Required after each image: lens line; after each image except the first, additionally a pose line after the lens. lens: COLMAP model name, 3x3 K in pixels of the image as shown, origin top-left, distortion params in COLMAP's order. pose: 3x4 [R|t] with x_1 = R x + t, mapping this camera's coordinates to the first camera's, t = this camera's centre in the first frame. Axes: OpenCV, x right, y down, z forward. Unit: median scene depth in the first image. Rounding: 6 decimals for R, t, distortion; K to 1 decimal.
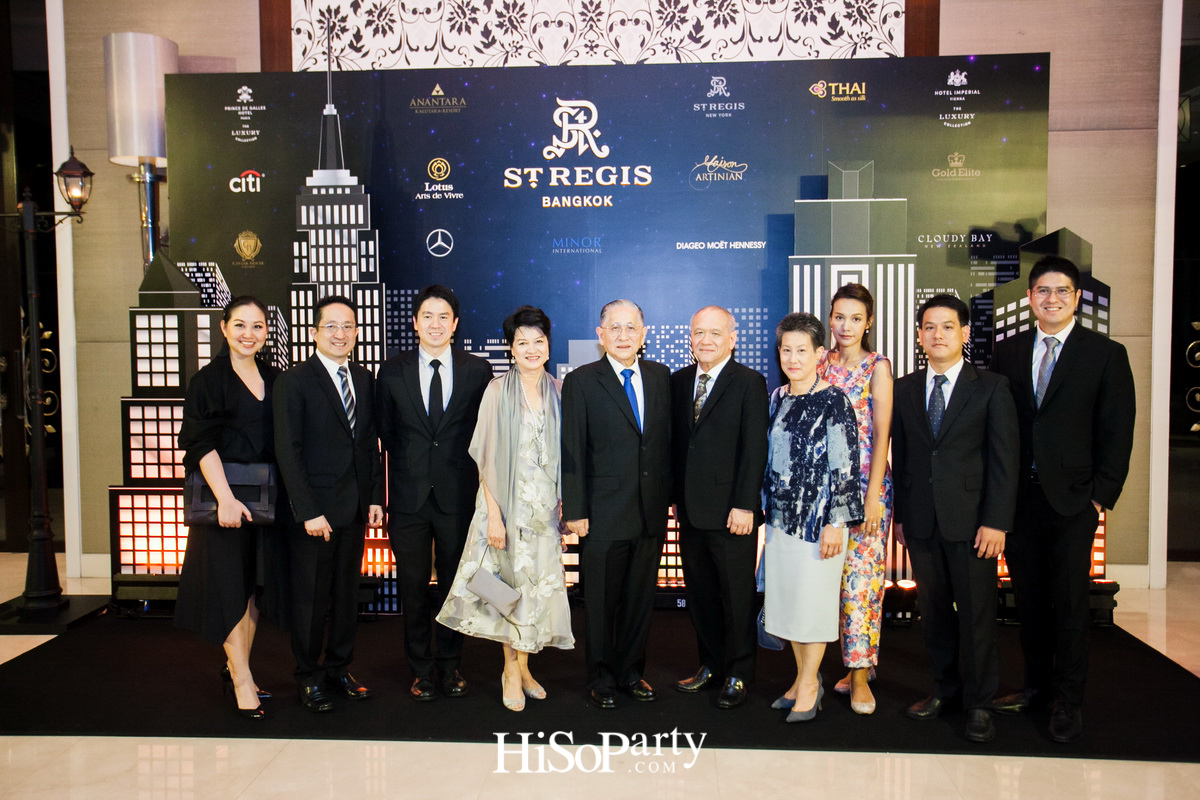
lens RADIAL K [[1060.6, 0, 591.2], [0, 1060.6, 393.2], [0, 0, 1]] dist [-0.010136, 0.024201]
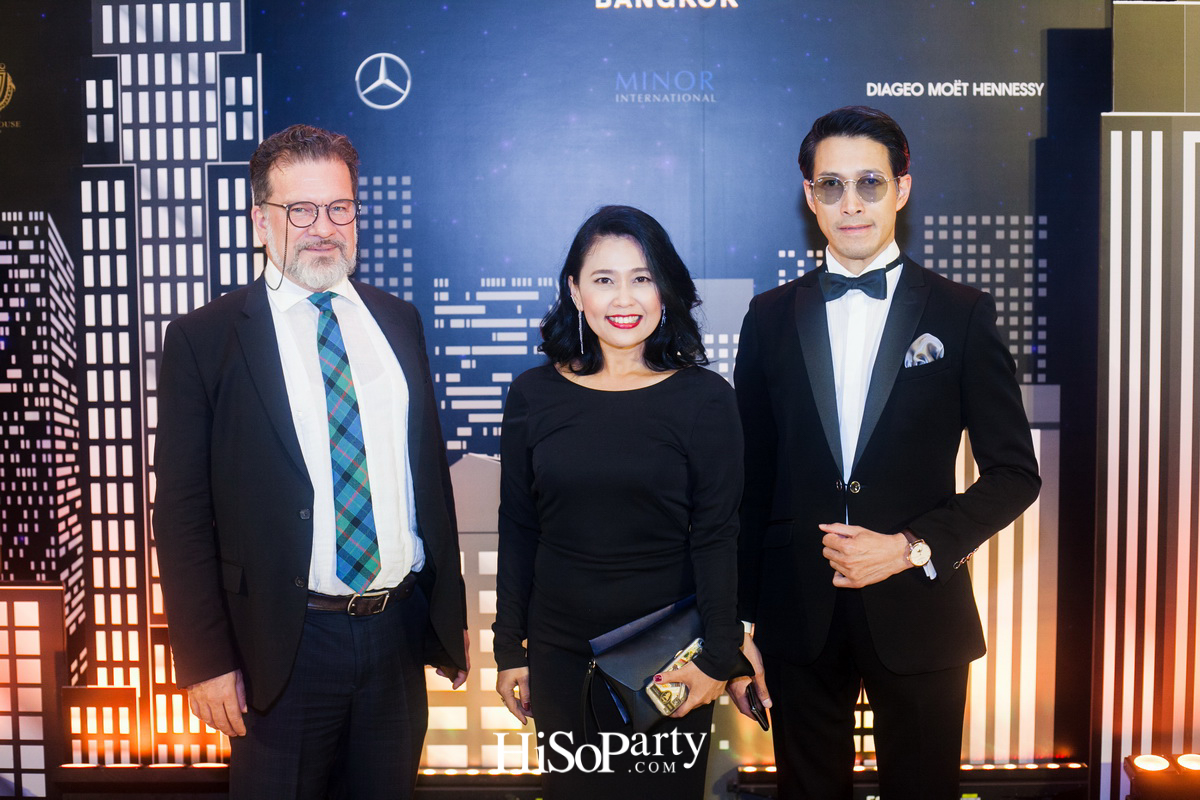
lens RADIAL K [[1770.8, 0, 596.6], [0, 1770.8, 397.4], [0, 0, 1]] dist [-0.105088, 0.000000]
pose [[0.998022, -0.006448, 0.062533, -0.097873], [0.004336, 0.999417, 0.033853, -0.023592], [-0.062715, -0.033515, 0.997469, 0.183152]]
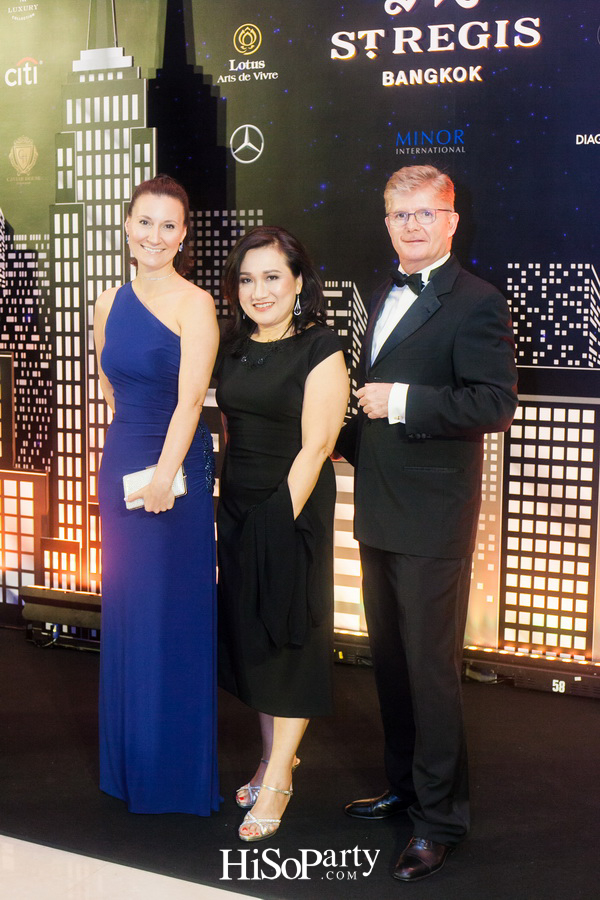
lens RADIAL K [[1328.1, 0, 293.3], [0, 1328.1, 445.5], [0, 0, 1]] dist [-0.105088, 0.000000]
pose [[0.925017, 0.058377, -0.375413, 0.232378], [-0.029646, 0.996203, 0.081862, -0.014252], [0.378767, -0.064594, 0.923235, 0.186697]]
